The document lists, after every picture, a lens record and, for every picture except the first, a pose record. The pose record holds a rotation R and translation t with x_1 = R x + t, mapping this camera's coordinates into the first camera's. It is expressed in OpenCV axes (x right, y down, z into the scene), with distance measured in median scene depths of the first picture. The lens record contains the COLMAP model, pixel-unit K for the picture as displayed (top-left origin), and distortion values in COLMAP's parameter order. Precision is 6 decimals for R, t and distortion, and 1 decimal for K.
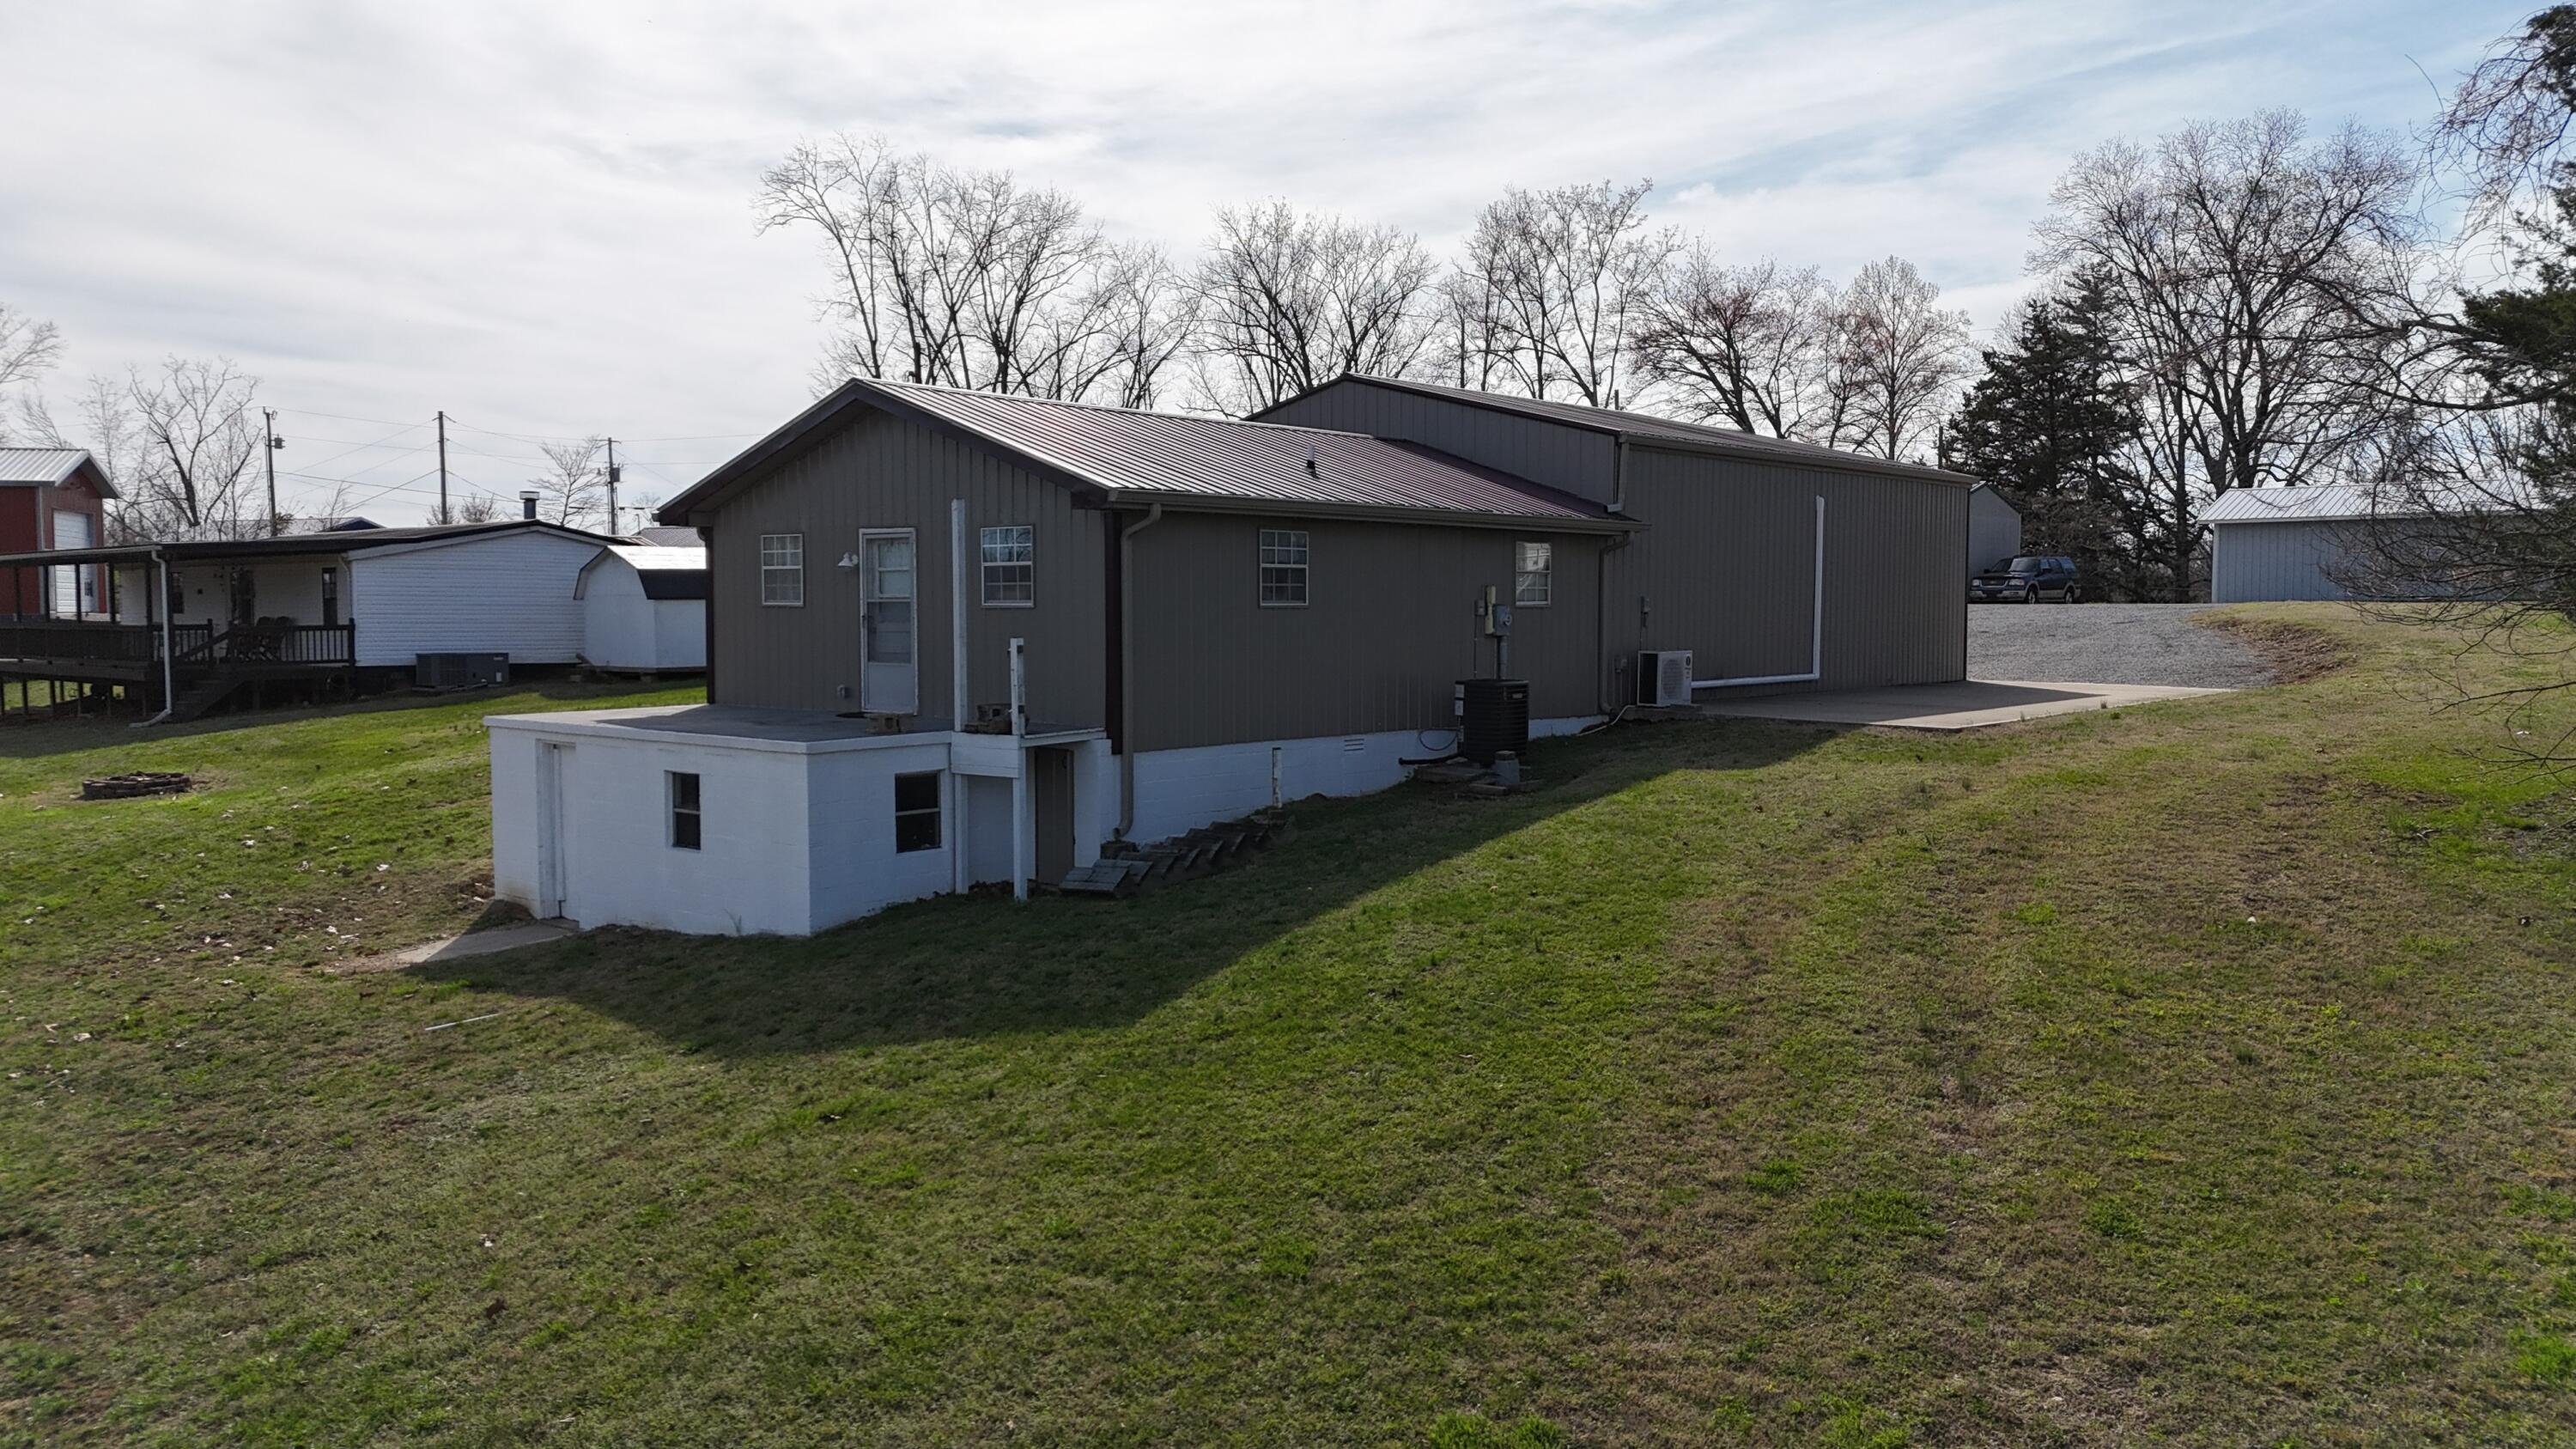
lens RADIAL K [[1811.6, 0, 1269.6], [0, 1811.6, 723.8], [0, 0, 1]] dist [0.029963, 0.001873]
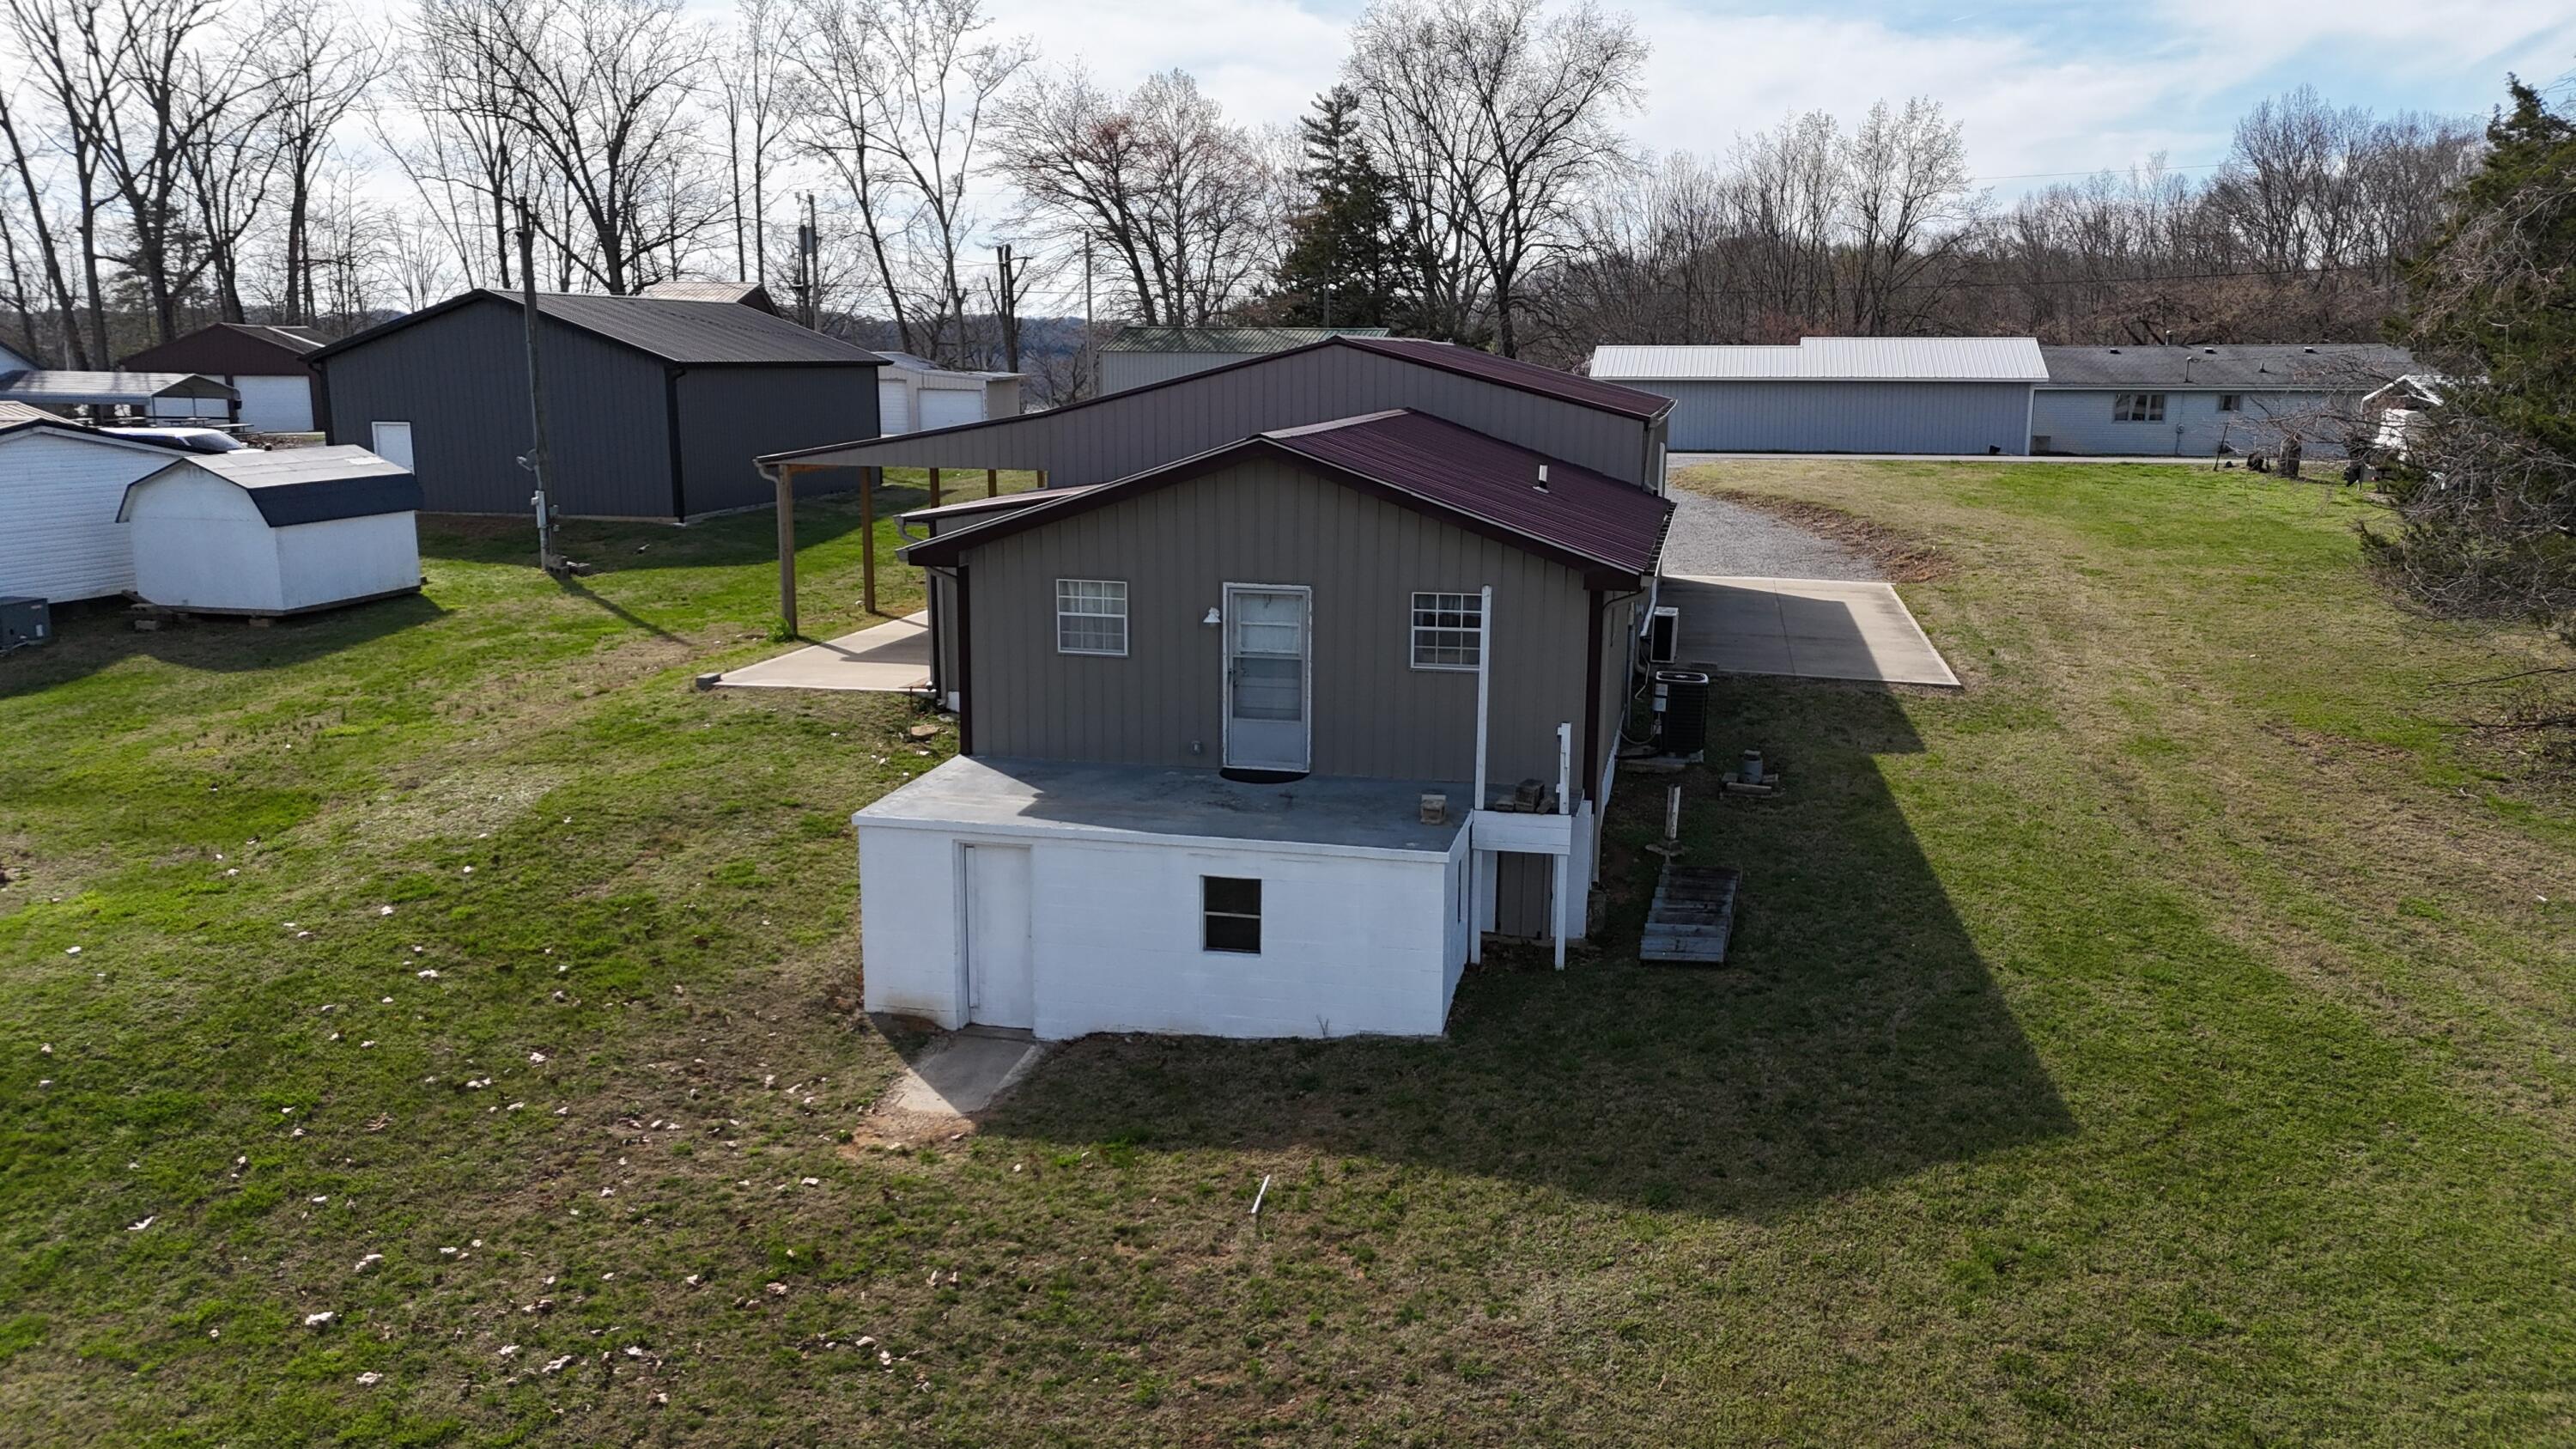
lens RADIAL K [[1811.6, 0, 1269.6], [0, 1811.6, 723.8], [0, 0, 1]] dist [0.029963, 0.001873]
pose [[0.890177, -0.083622, 0.447875, -0.605964], [0.024642, 0.990411, 0.135940, -0.154117], [-0.454948, -0.109974, 0.883701, 0.119961]]
